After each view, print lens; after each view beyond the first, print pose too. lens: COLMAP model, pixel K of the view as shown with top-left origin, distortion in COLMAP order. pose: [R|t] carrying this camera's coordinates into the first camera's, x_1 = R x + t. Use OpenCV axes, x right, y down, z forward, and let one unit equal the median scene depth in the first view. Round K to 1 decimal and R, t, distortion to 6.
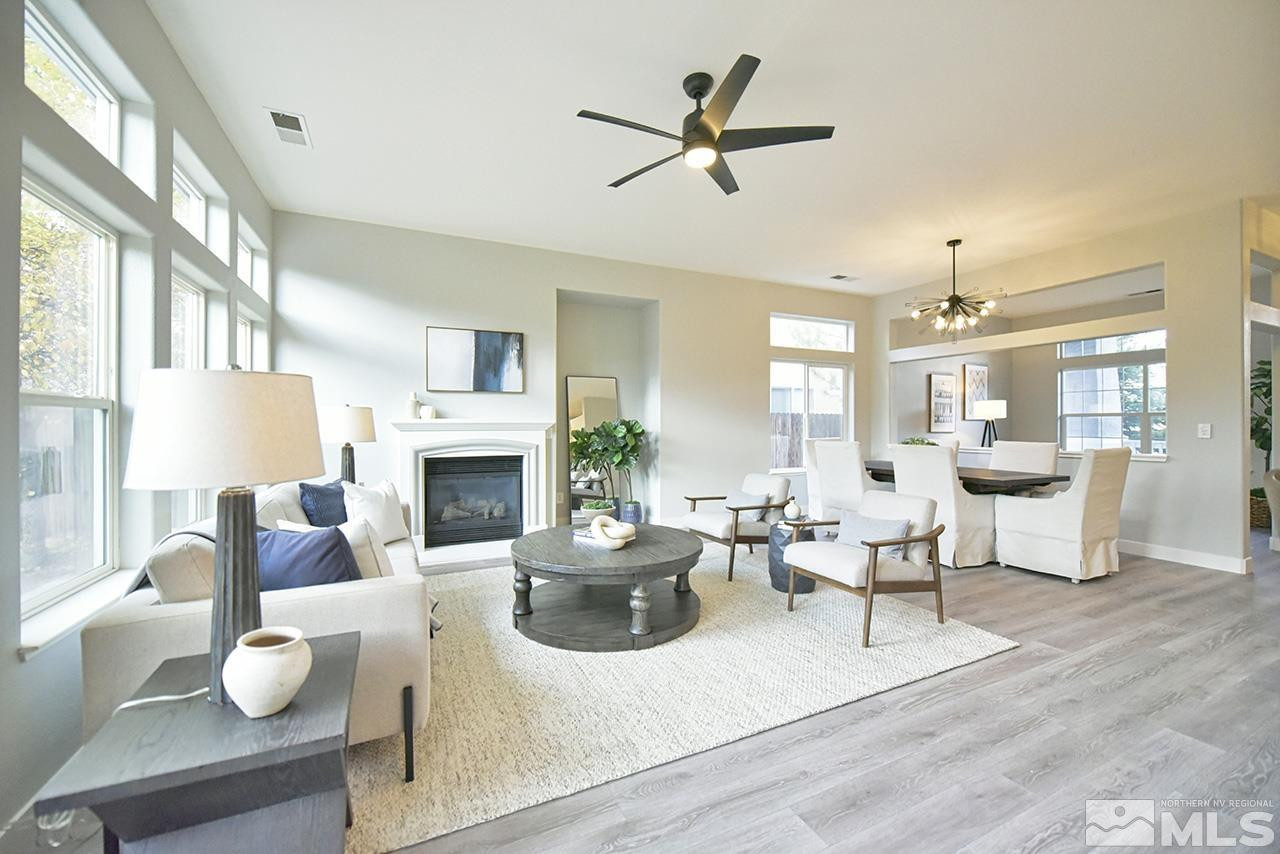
lens RADIAL K [[505.7, 0, 658.2], [0, 505.7, 421.0], [0, 0, 1]] dist [0.000420, -0.000408]
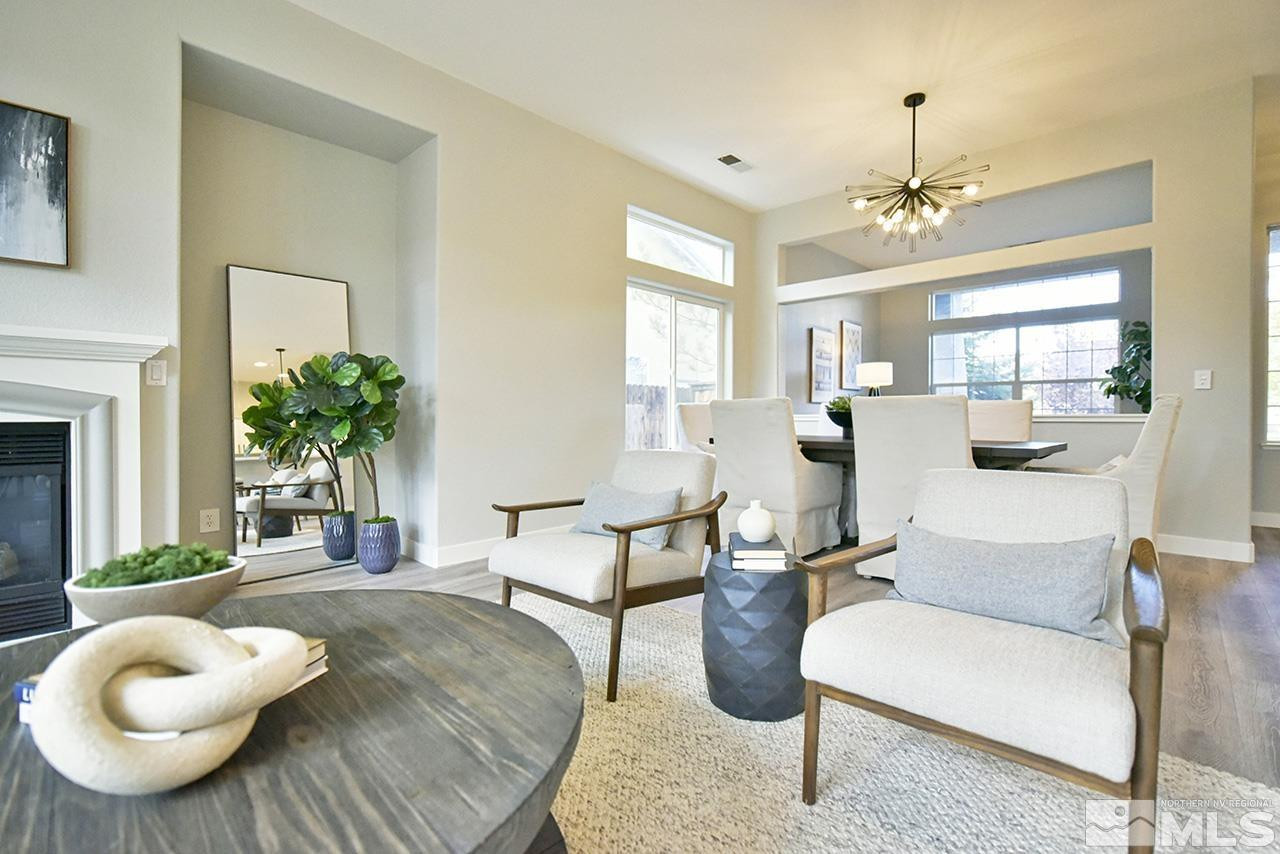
lens RADIAL K [[565.5, 0, 667.0], [0, 565.5, 419.1], [0, 0, 1]] dist [-0.004298, -0.001254]
pose [[0.929466, -0.002783, 0.368898, 0.008262], [-0.002650, 0.999895, 0.014220, 0.054199], [-0.368899, -0.014194, 0.929361, 0.396324]]
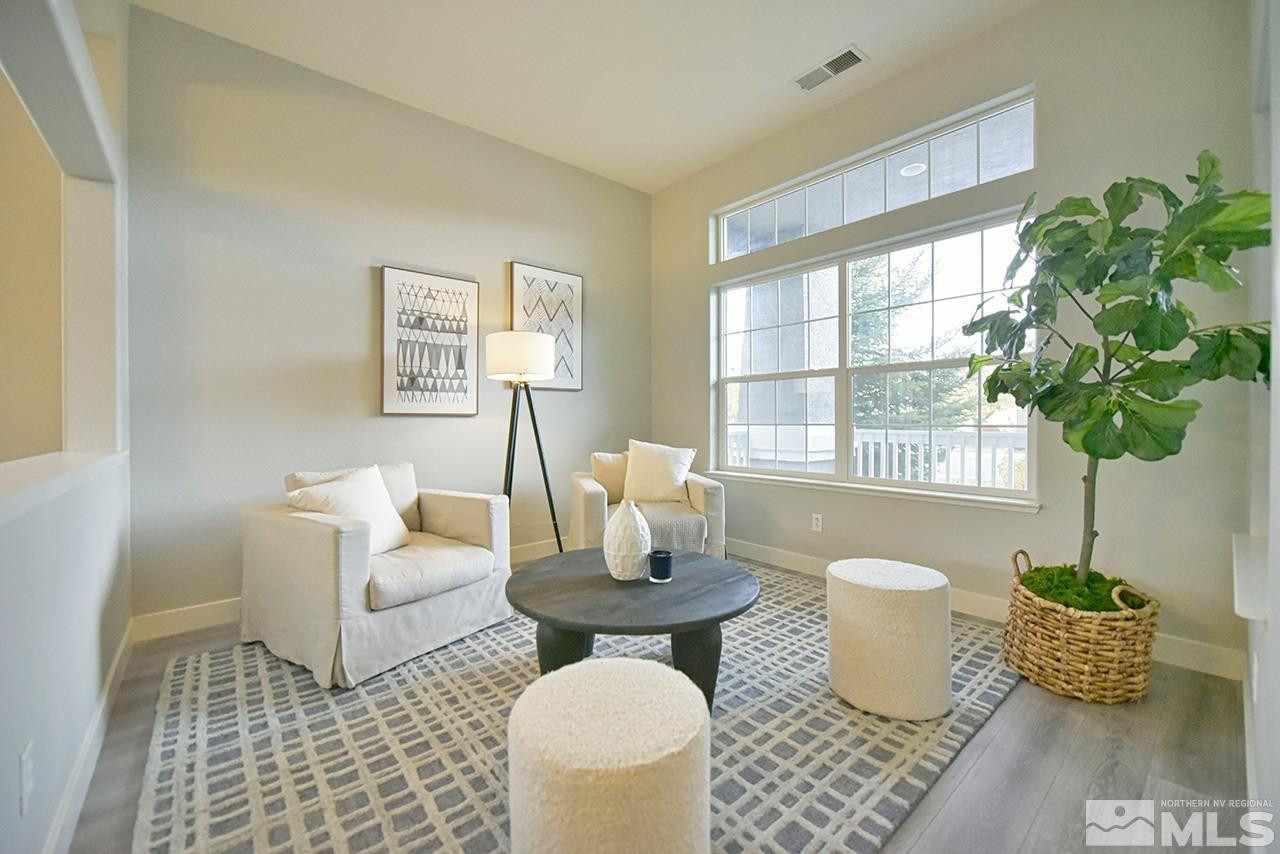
lens RADIAL K [[523.9, 0, 644.1], [0, 523.9, 413.6], [0, 0, 1]] dist [0.000903, -0.000034]
pose [[0.964991, -0.003052, 0.262266, 0.927517], [0.002990, 0.999995, 0.000635, 0.032330], [-0.262267, 0.000171, 0.964995, 0.816230]]
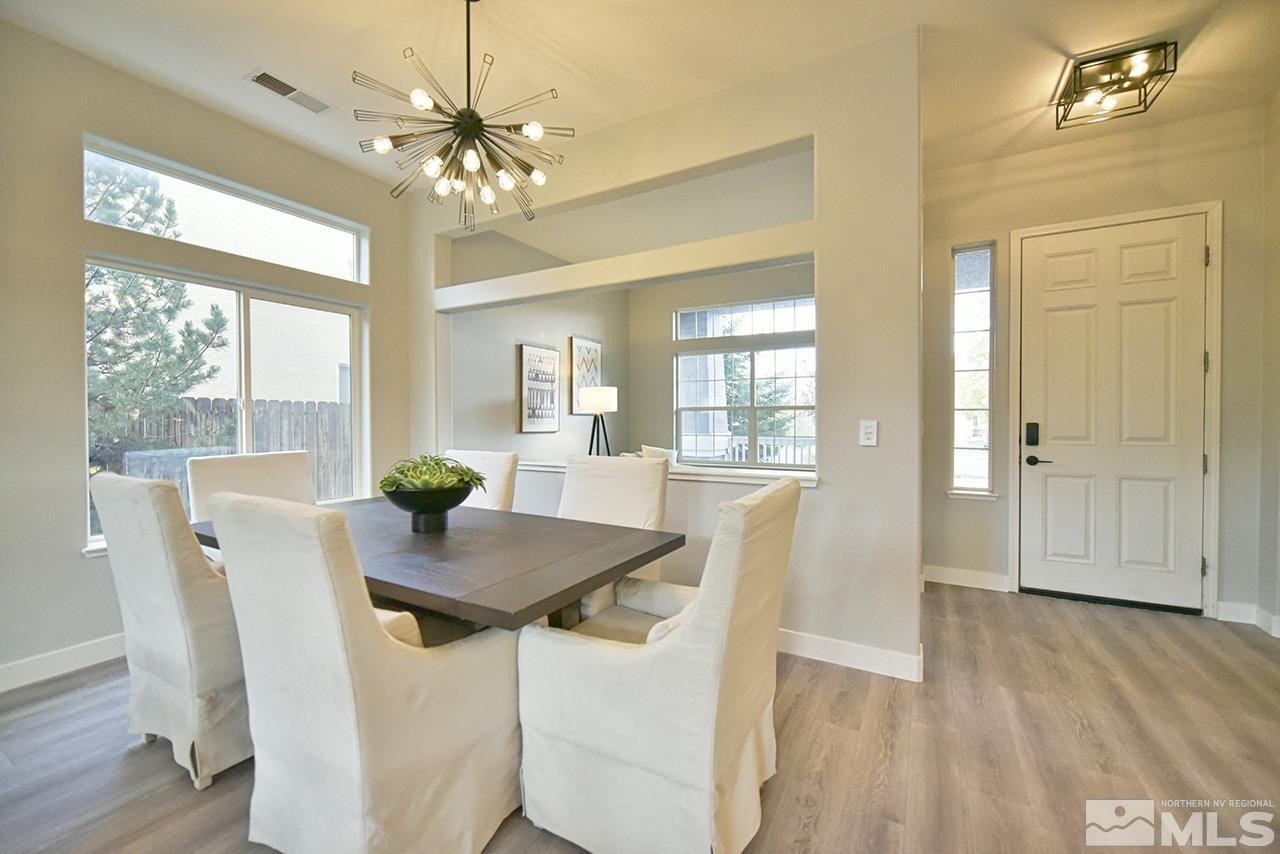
lens RADIAL K [[505.7, 0, 658.2], [0, 505.7, 421.0], [0, 0, 1]] dist [0.000420, -0.000408]
pose [[0.806984, -0.004675, 0.590554, 0.431495], [-0.001546, 0.999949, 0.010029, 0.000466], [-0.590571, -0.009006, 0.806935, 0.532233]]
